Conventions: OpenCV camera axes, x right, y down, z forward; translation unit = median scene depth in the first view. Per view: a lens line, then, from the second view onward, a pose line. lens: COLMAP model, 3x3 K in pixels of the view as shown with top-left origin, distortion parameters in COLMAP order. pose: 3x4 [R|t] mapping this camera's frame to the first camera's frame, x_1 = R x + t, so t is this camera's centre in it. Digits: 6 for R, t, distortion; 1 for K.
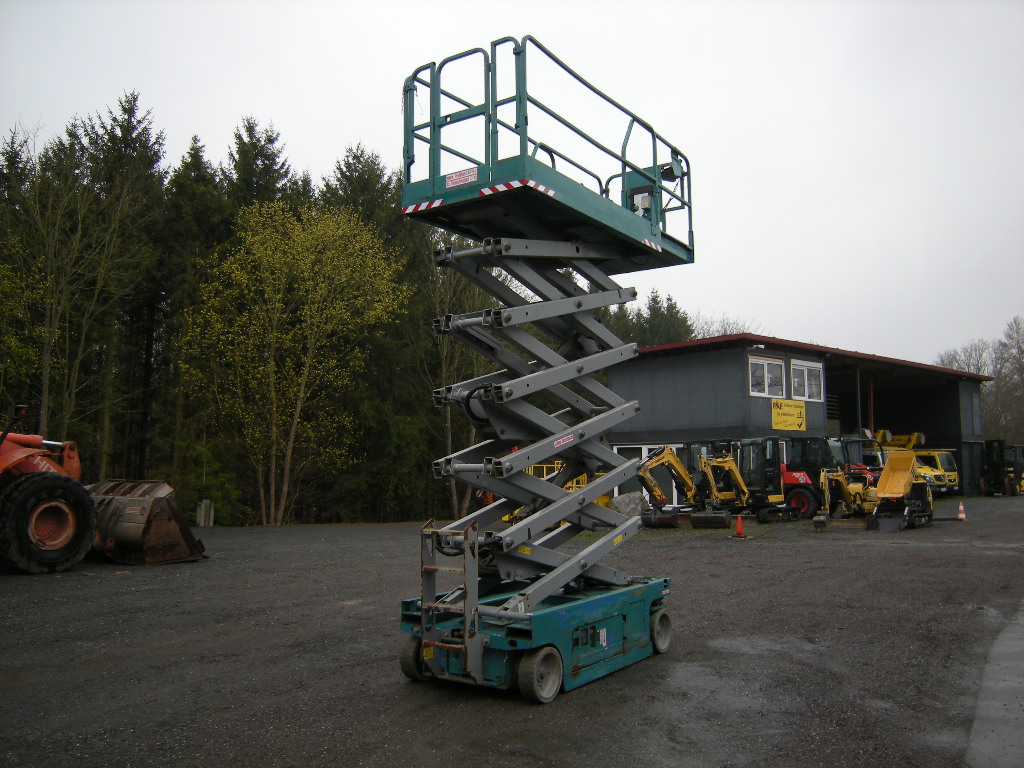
lens RADIAL K [[848.7, 0, 520.0], [0, 848.7, 380.4], [0, 0, 1]] dist [-0.101834, 0.019102]
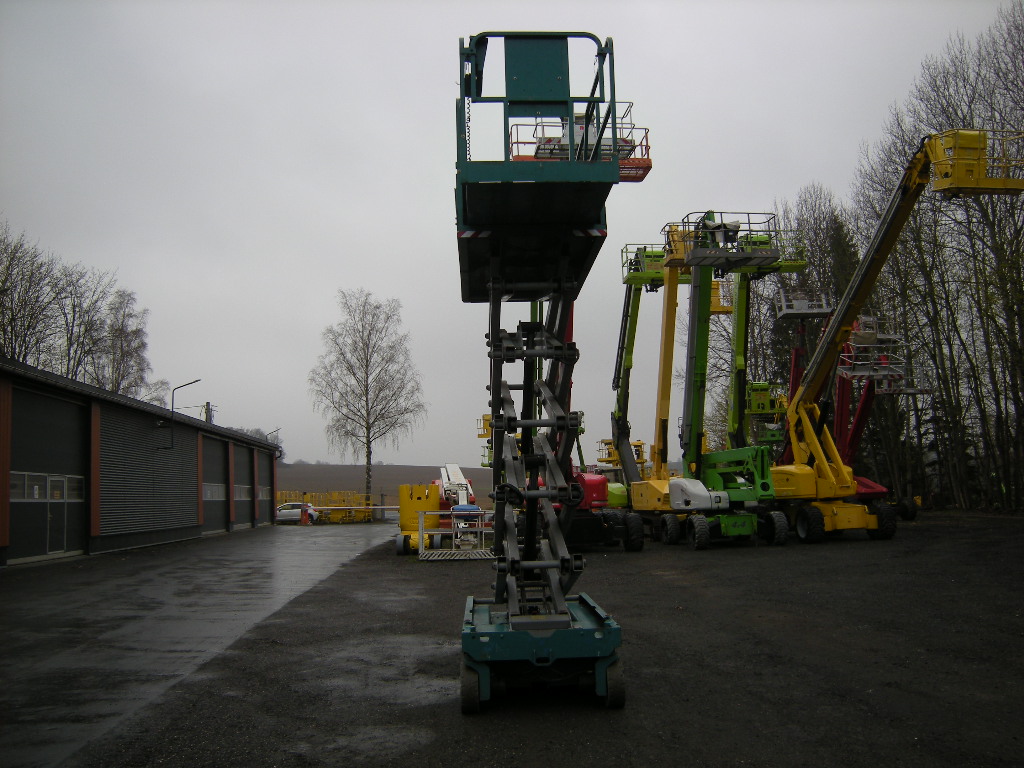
lens RADIAL K [[848.7, 0, 513.9], [0, 848.7, 386.5], [0, 0, 1]] dist [-0.101834, 0.019102]
pose [[-0.804484, -0.045384, -0.592237, 0.397990], [0.094194, 0.974711, -0.202645, 0.107523], [0.586457, -0.218810, -0.779865, 1.079258]]
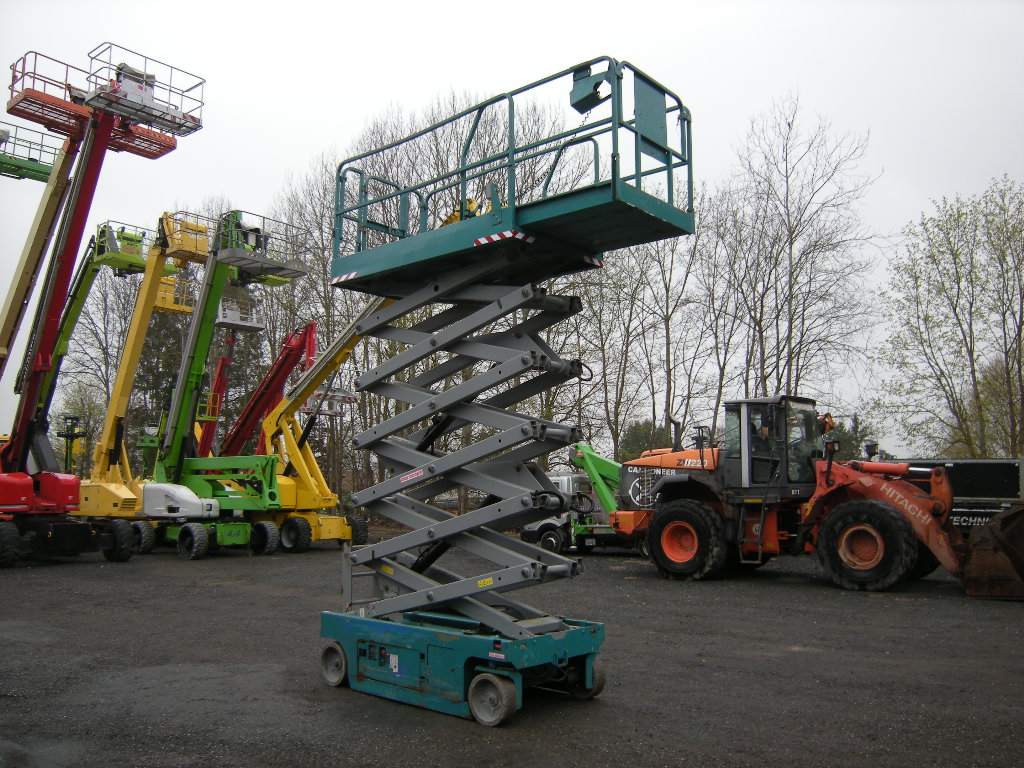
lens RADIAL K [[848.7, 0, 511.9], [0, 848.7, 384.6], [0, 0, 1]] dist [-0.101834, 0.019102]
pose [[-0.138715, -0.119962, -0.983040, 0.620749], [0.103866, 0.985399, -0.134906, 0.064250], [0.984871, -0.120818, -0.124230, 0.710564]]
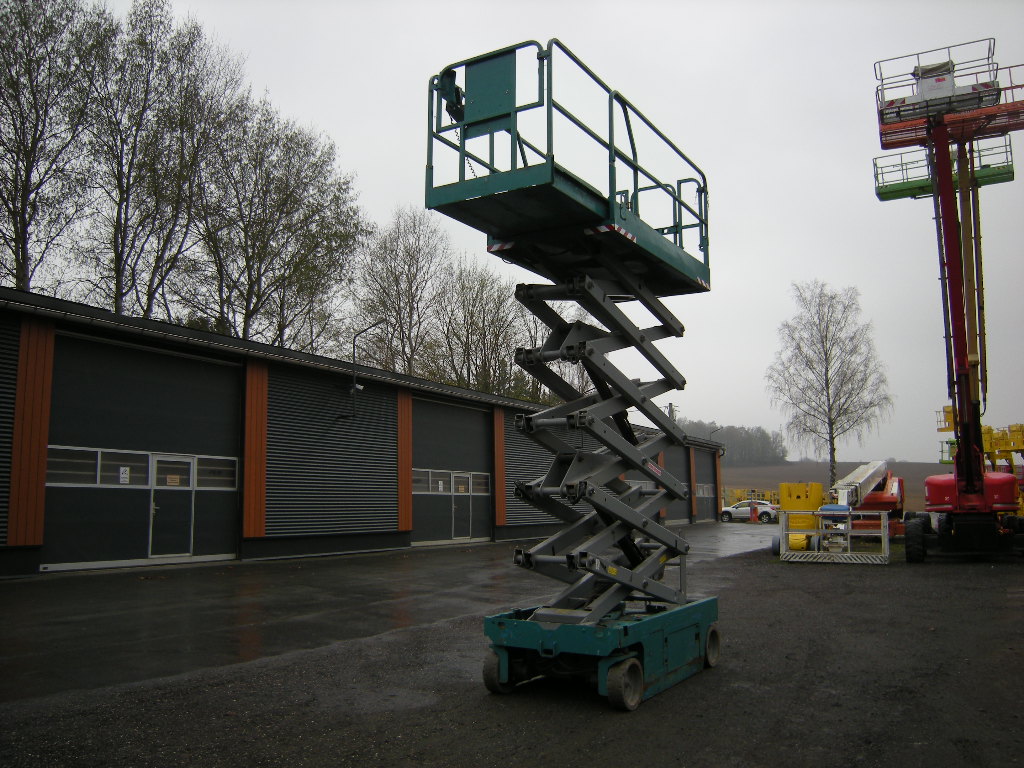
lens RADIAL K [[848.7, 0, 513.5], [0, 848.7, 388.0], [0, 0, 1]] dist [-0.101834, 0.019102]
pose [[-0.998700, -0.000082, -0.050980, 0.122165], [0.011669, 0.973082, -0.230164, 0.127952], [0.049627, -0.230459, -0.971816, 1.204830]]
